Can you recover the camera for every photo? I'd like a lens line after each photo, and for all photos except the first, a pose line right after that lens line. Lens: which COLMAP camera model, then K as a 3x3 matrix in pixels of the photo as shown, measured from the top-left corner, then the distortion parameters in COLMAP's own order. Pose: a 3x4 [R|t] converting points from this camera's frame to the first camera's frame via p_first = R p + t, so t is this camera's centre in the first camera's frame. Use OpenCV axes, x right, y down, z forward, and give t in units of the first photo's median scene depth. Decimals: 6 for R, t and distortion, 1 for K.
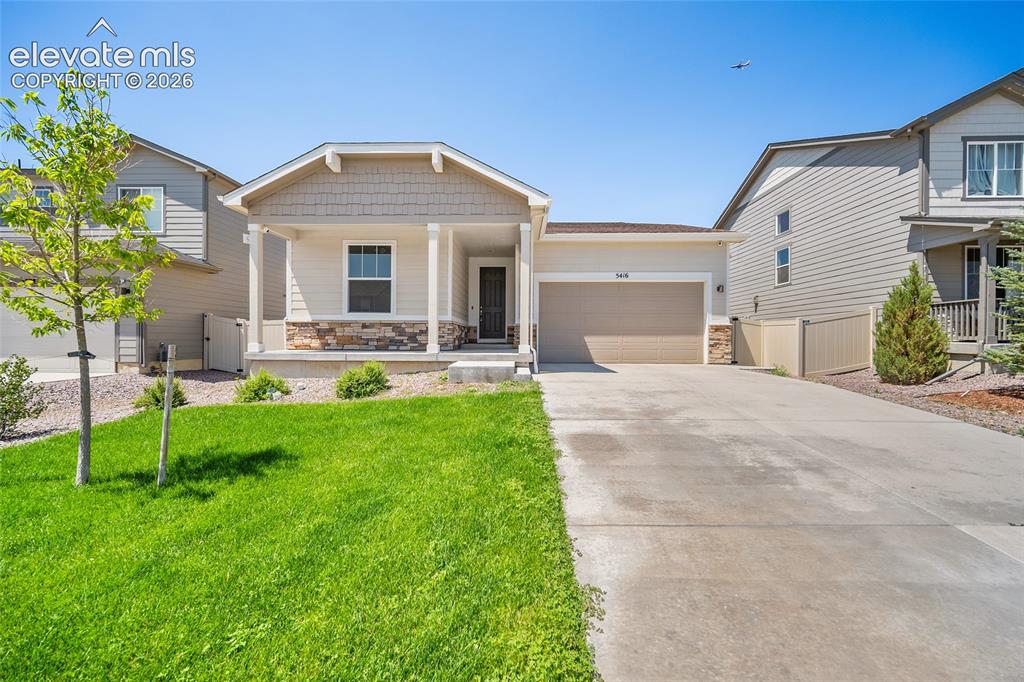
lens RADIAL K [[405.1, 0, 516.8], [0, 405.1, 343.5], [0, 0, 1]] dist [-0.000162, -0.000076]
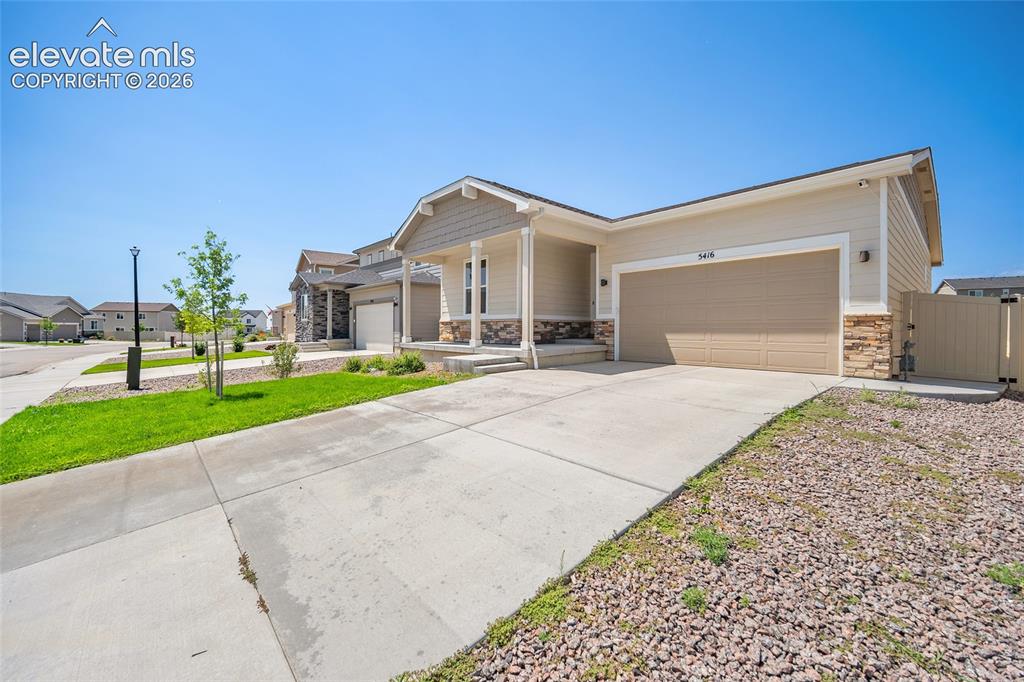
lens RADIAL K [[406.4, 0, 517.3], [0, 406.4, 336.2], [0, 0, 1]] dist [-0.001554, -0.000099]
pose [[0.686703, 0.011775, -0.726843, 0.663946], [-0.005628, 0.999925, 0.010882, -0.019155], [0.726916, -0.003381, 0.686718, 0.211543]]
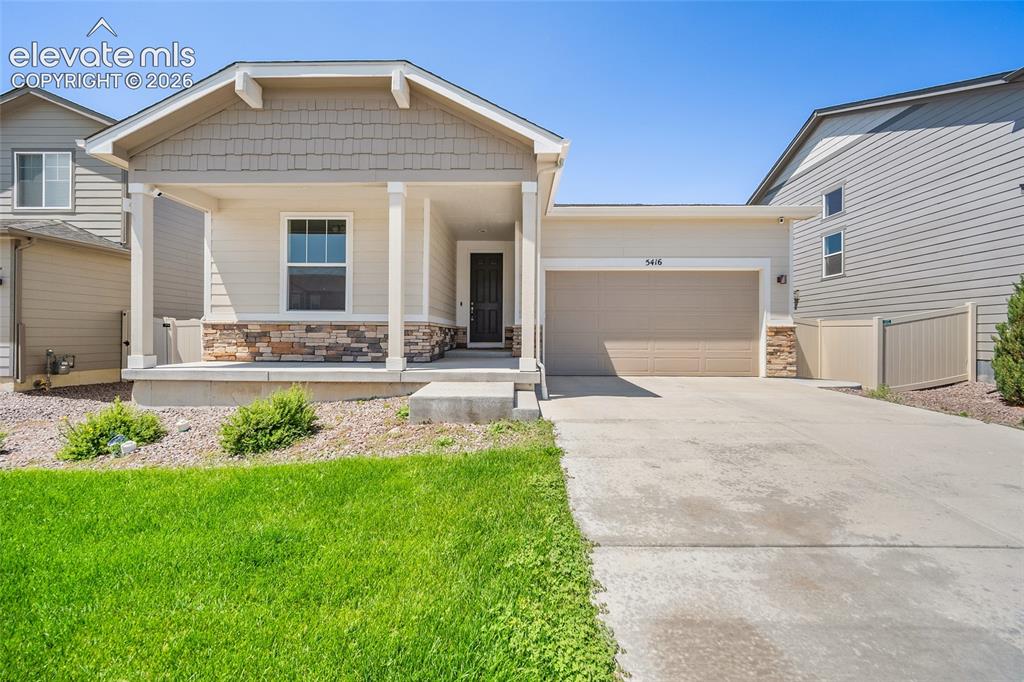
lens RADIAL K [[406.4, 0, 517.3], [0, 406.4, 336.2], [0, 0, 1]] dist [-0.001554, -0.000099]
pose [[0.999997, 0.000308, 0.002567, -0.000961], [-0.000290, 0.999975, -0.007017, -0.024807], [-0.002569, 0.007017, 0.999972, 0.261837]]
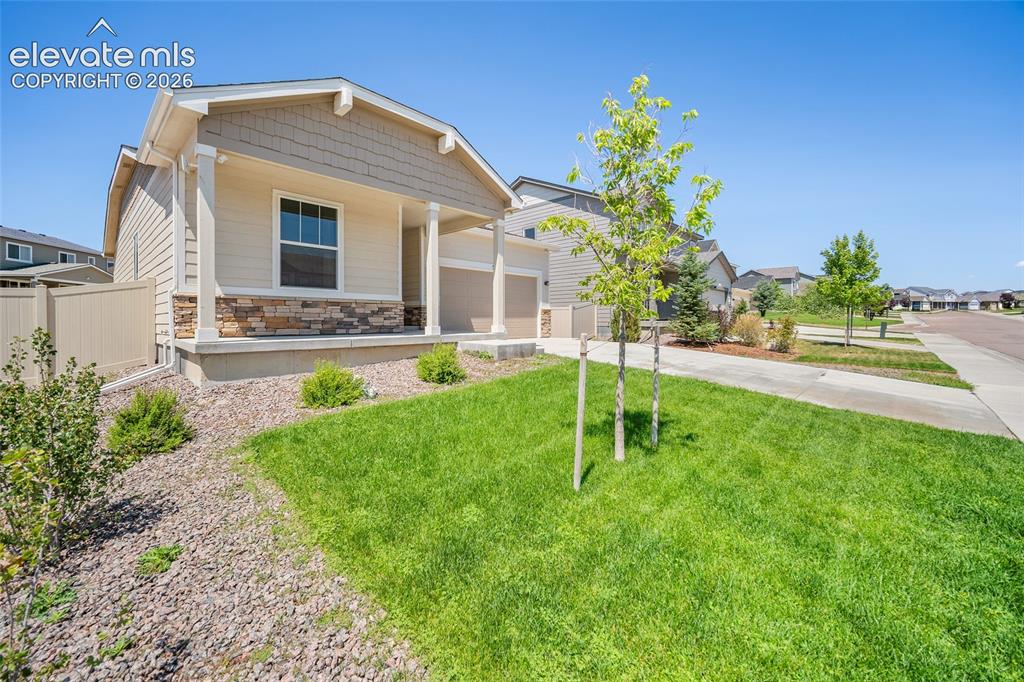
lens RADIAL K [[407.2, 0, 513.9], [0, 407.2, 324.2], [0, 0, 1]] dist [-0.000870, 0.000123]
pose [[0.668635, -0.012524, 0.743485, -0.691445], [0.011613, 0.999912, 0.006400, -0.005422], [-0.743500, 0.004355, 0.668722, 0.167930]]
